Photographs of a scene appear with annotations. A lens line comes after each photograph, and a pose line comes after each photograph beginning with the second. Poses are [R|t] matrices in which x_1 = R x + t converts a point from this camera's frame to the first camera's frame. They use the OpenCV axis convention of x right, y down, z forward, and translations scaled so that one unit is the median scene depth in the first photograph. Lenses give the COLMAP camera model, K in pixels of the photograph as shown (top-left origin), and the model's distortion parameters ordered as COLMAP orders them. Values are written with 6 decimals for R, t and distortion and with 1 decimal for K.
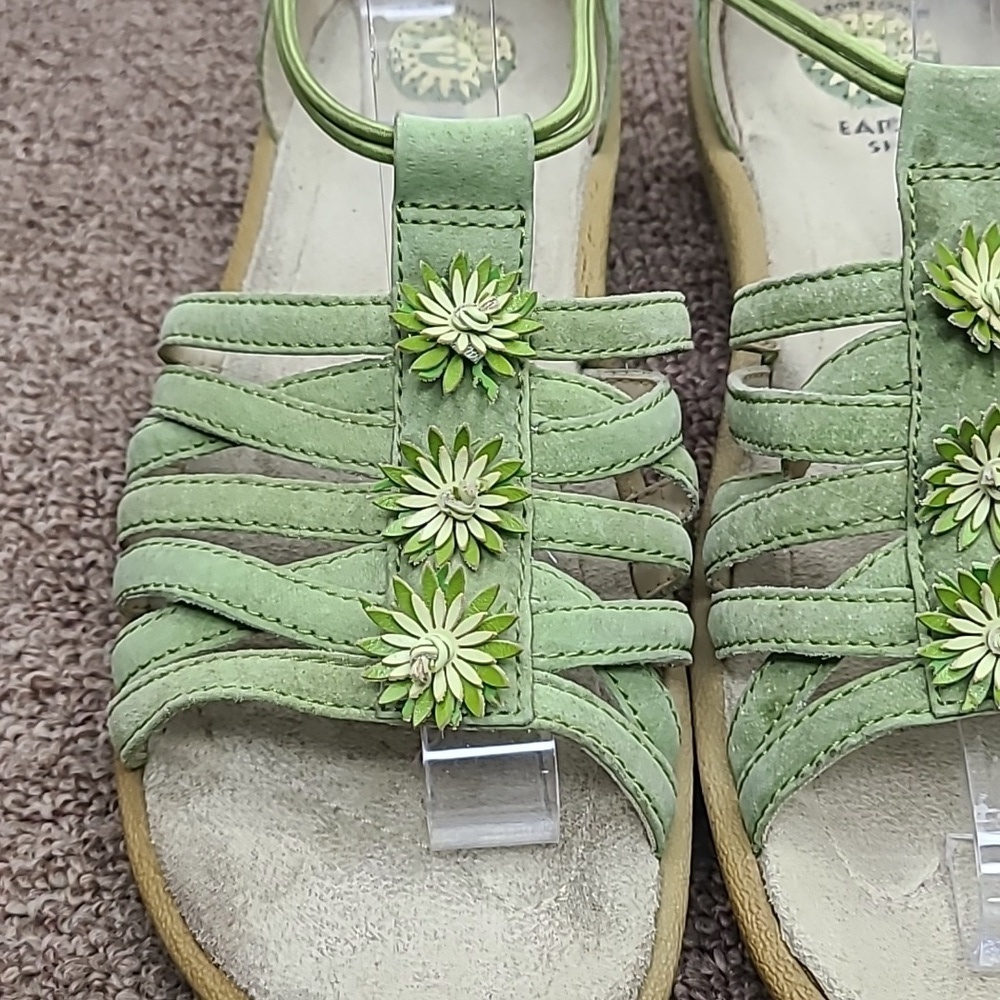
lens RADIAL K [[1719.1, 0, 500.0], [0, 1719.1, 500.0], [0, 0, 1]] dist [0.064070, -0.172808]
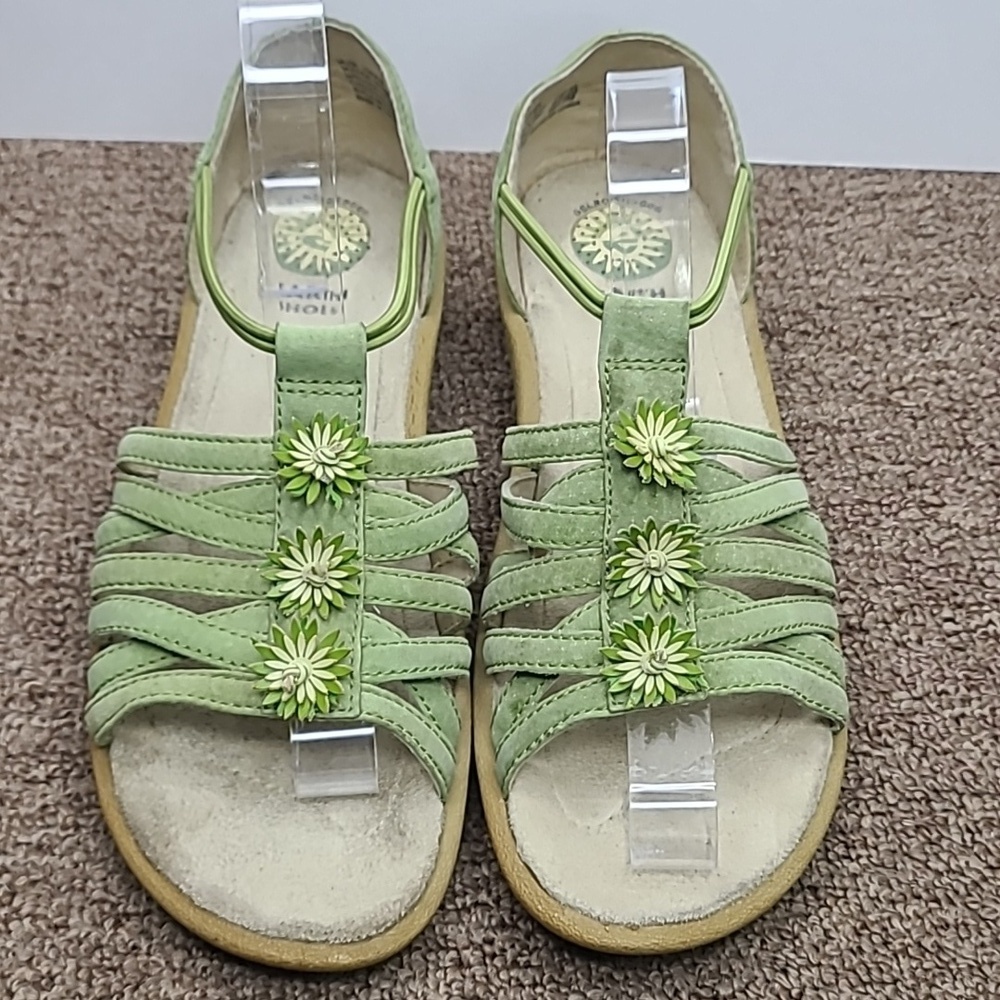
lens RADIAL K [[1719.1, 0, 500.0], [0, 1719.1, 500.0], [0, 0, 1]] dist [0.064070, -0.172808]
pose [[0.998830, 0.004416, 0.048163, 0.065052], [-0.004742, 0.999967, 0.006663, -0.075407], [-0.048132, -0.006883, 0.998817, -0.547293]]
